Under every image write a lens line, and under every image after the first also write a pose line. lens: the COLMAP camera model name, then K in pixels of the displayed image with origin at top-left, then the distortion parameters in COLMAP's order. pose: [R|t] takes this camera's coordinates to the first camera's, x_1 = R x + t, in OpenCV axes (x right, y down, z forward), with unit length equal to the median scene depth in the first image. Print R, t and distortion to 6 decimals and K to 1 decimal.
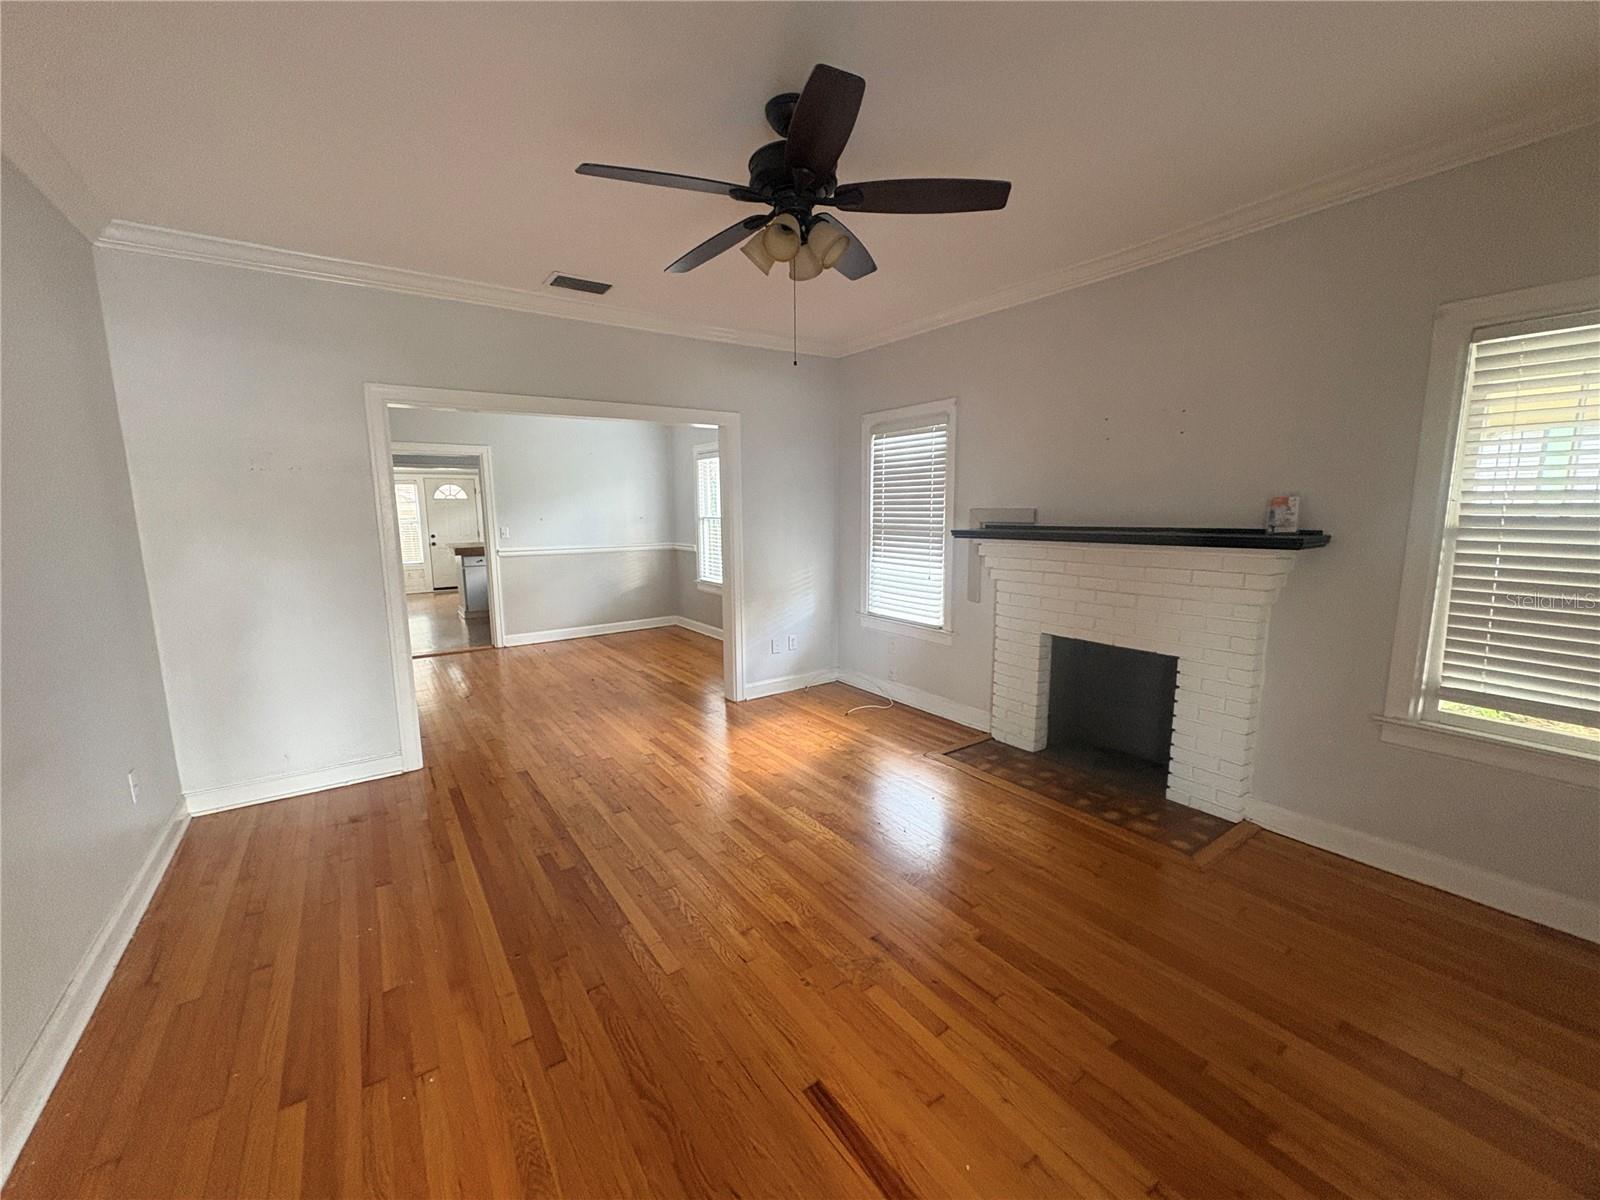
lens RADIAL K [[634.5, 0, 805.2], [0, 634.5, 604.1], [0, 0, 1]] dist [-0.002605, 0.000173]
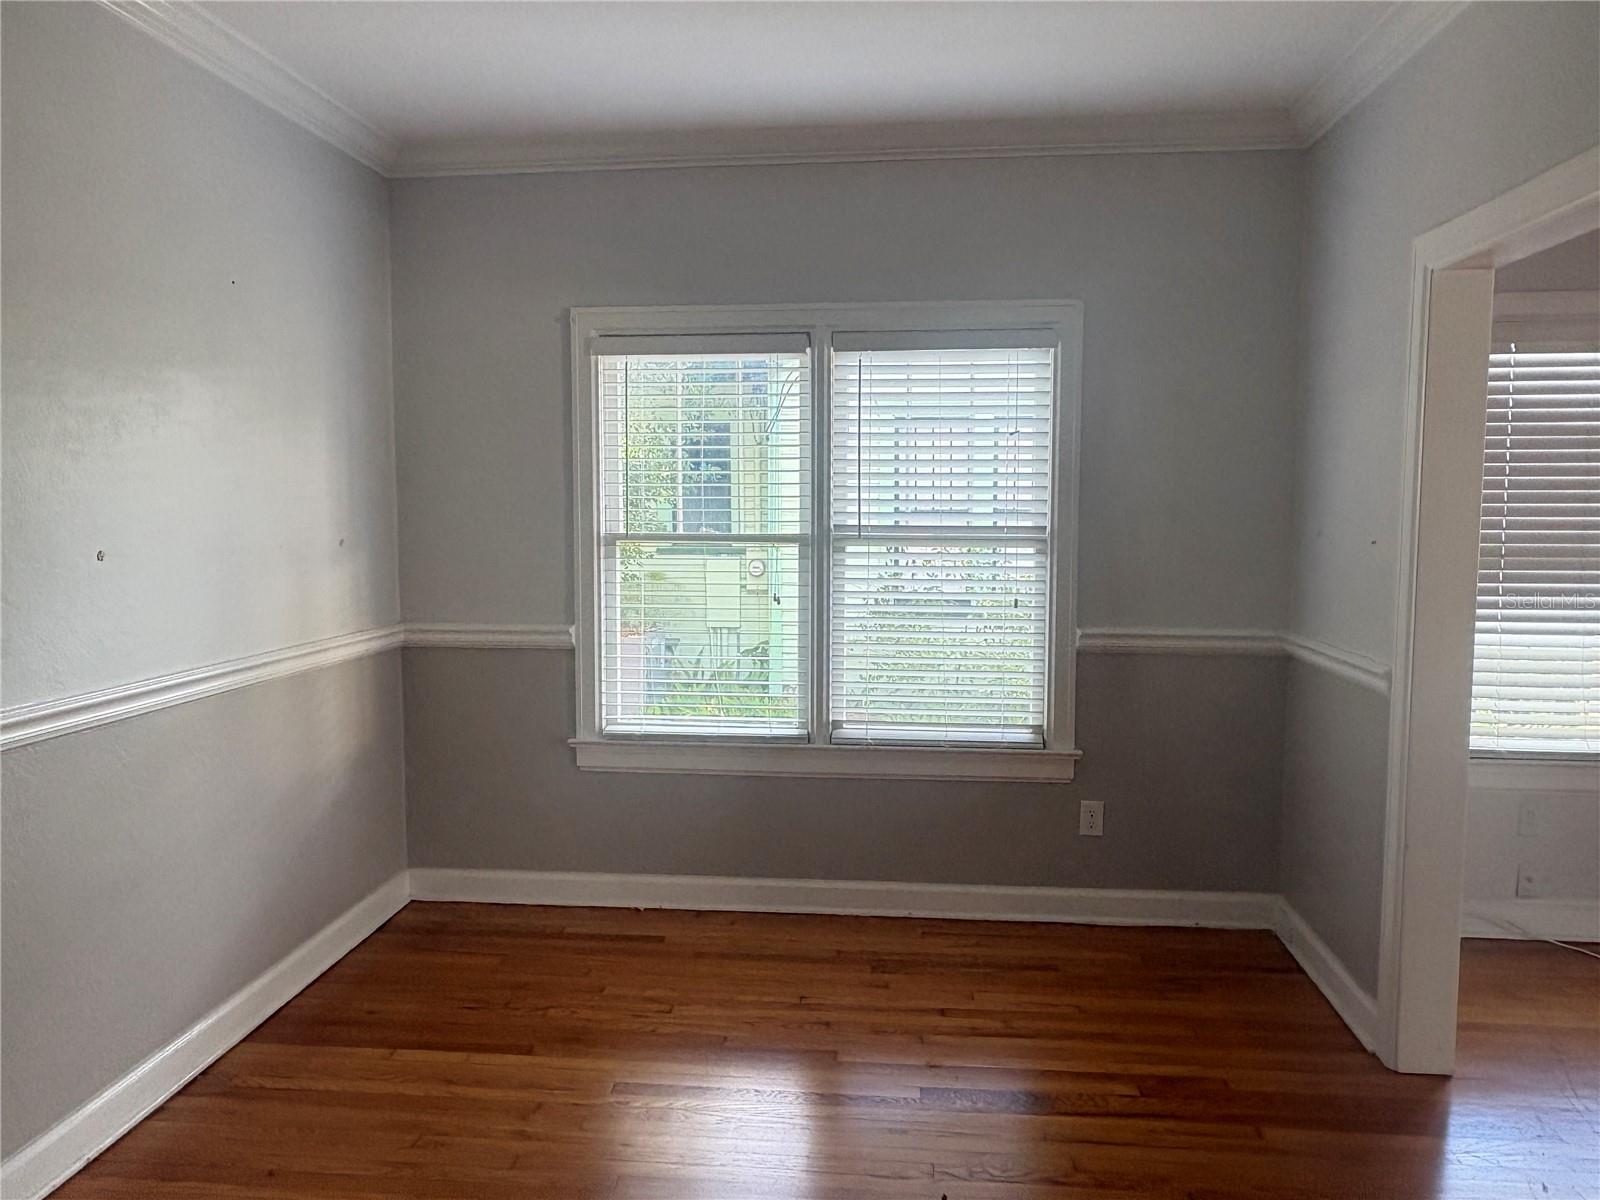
lens RADIAL K [[1147.5, 0, 794.2], [0, 1147.5, 604.4], [0, 0, 1]] dist [0.006365, -0.003657]
pose [[0.660187, -0.053595, 0.749186, -0.820986], [0.109227, 0.993698, -0.025165, -0.122149], [-0.743117, 0.098444, 0.661881, 0.867697]]
